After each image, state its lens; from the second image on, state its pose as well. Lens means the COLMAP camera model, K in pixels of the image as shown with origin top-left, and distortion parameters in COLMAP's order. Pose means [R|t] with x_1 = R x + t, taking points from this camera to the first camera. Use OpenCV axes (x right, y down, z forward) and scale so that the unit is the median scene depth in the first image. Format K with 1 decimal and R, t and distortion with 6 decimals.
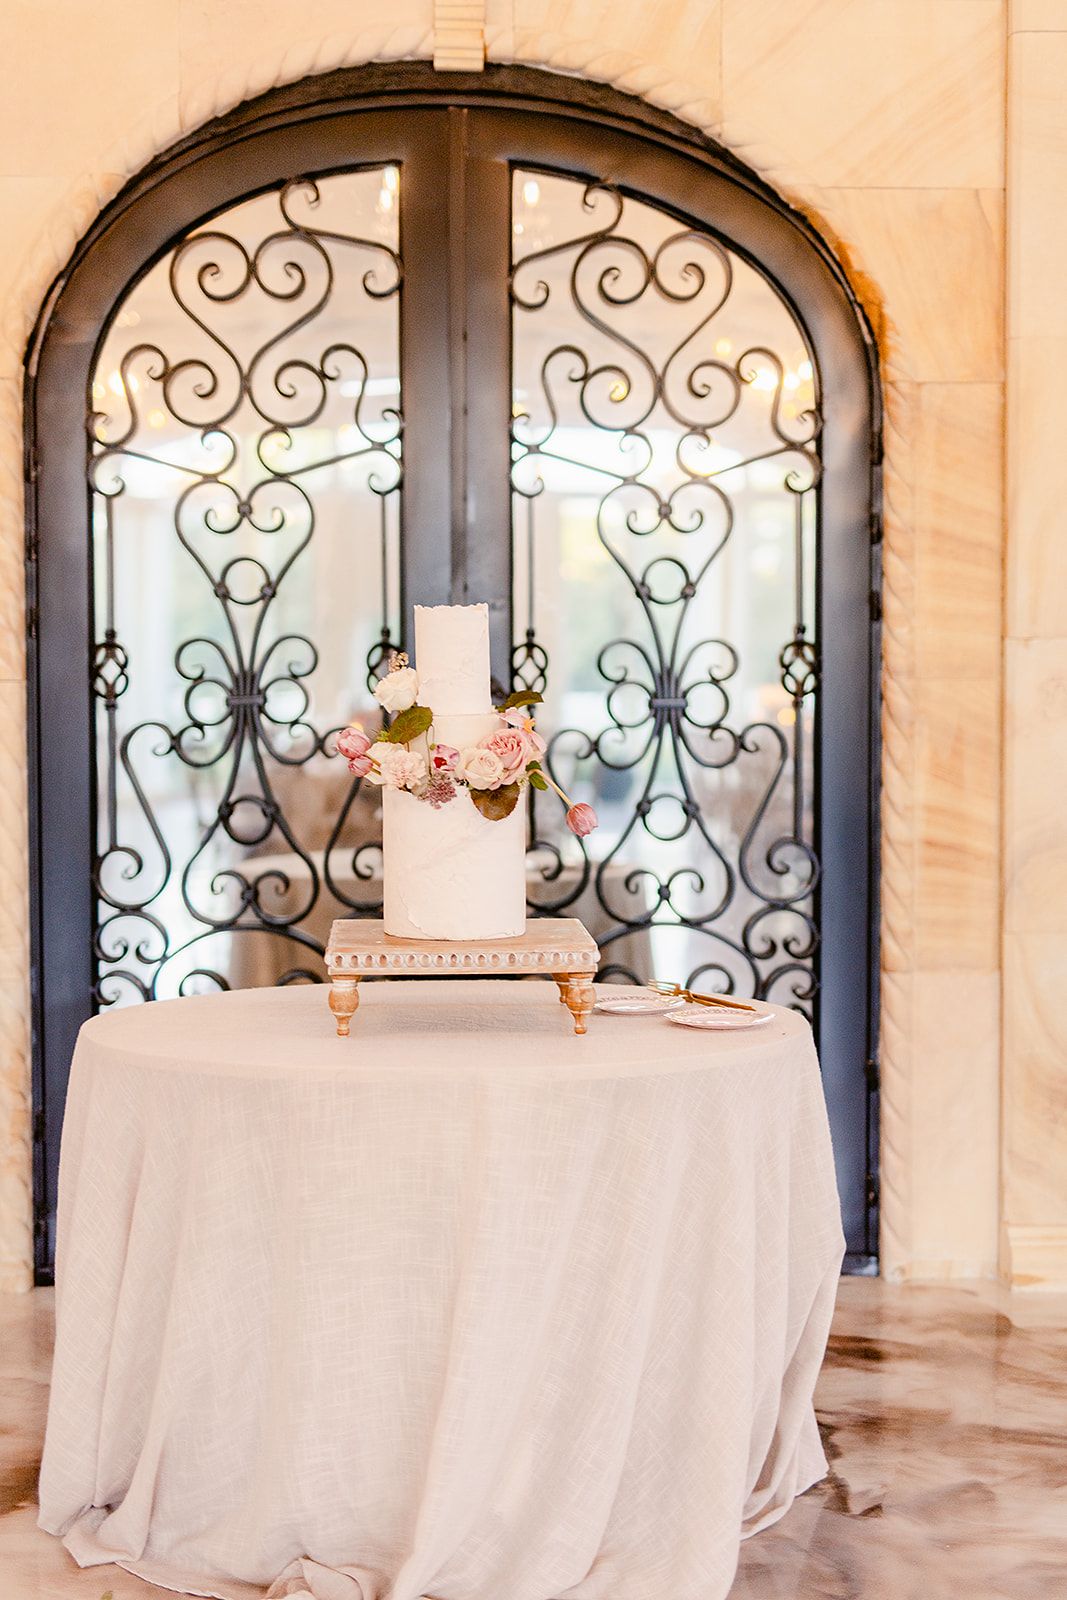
lens RADIAL K [[2336.5, 0, 553.4], [0, 2336.5, 772.0], [0, 0, 1]] dist [0.029411, 0.000000]
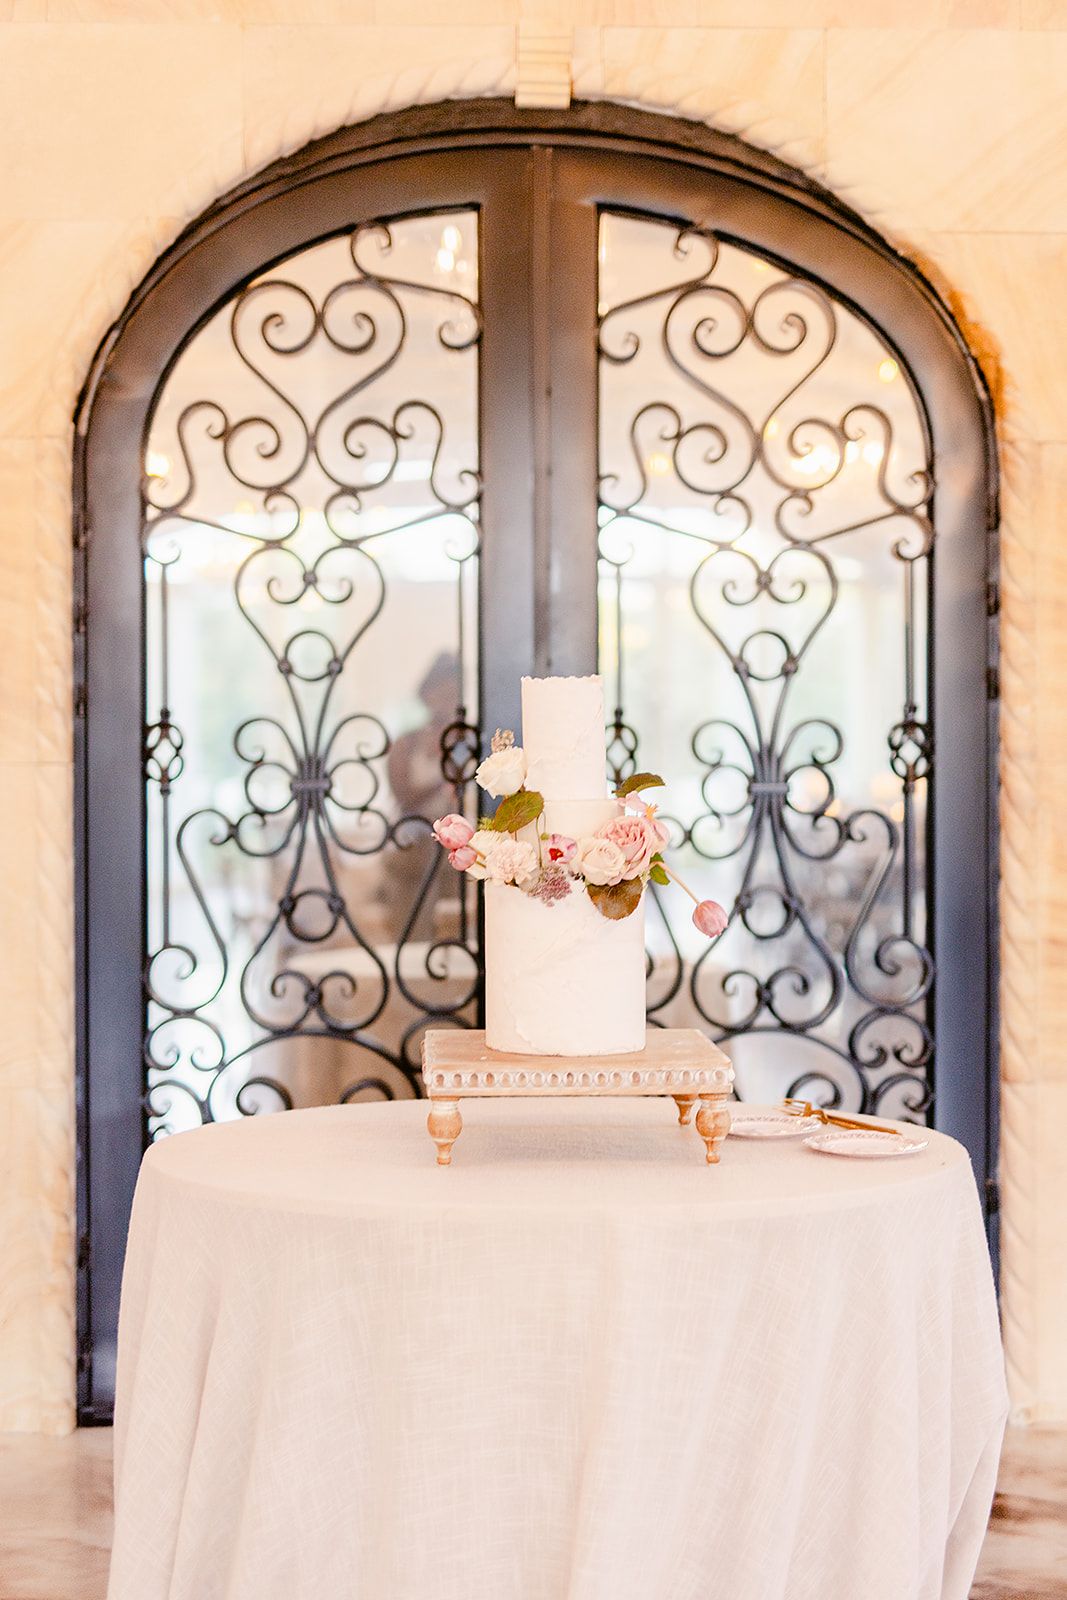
lens RADIAL K [[2336.5, 0, 539.1], [0, 2336.5, 784.4], [0, 0, 1]] dist [0.029411, 0.000000]
pose [[0.999923, 0.000879, -0.012418, -0.030103], [-0.001279, 0.999479, -0.032237, -0.001370], [0.012384, 0.032250, 0.999403, 0.081345]]
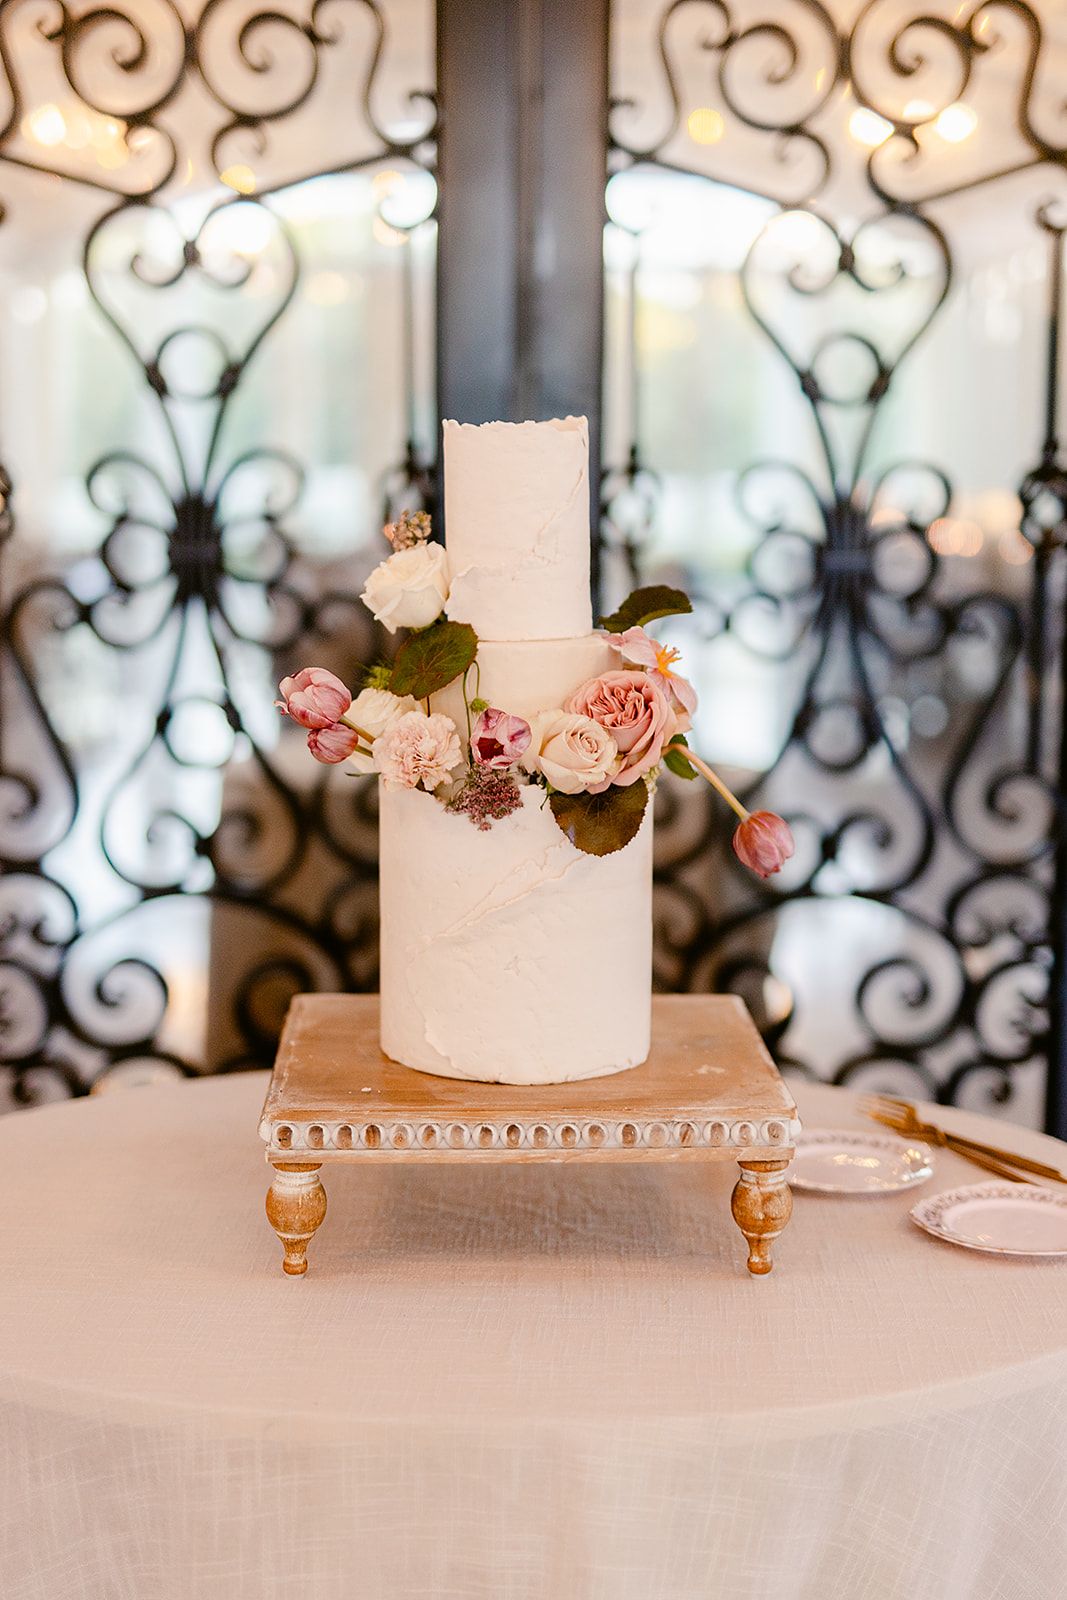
lens RADIAL K [[2336.5, 0, 524.9], [0, 2336.5, 789.5], [0, 0, 1]] dist [0.029411, 0.000000]
pose [[0.999314, 0.015101, -0.033803, -0.016808], [-0.011647, 0.994907, 0.100126, -0.030682], [0.035143, -0.099663, 0.994400, 0.350670]]
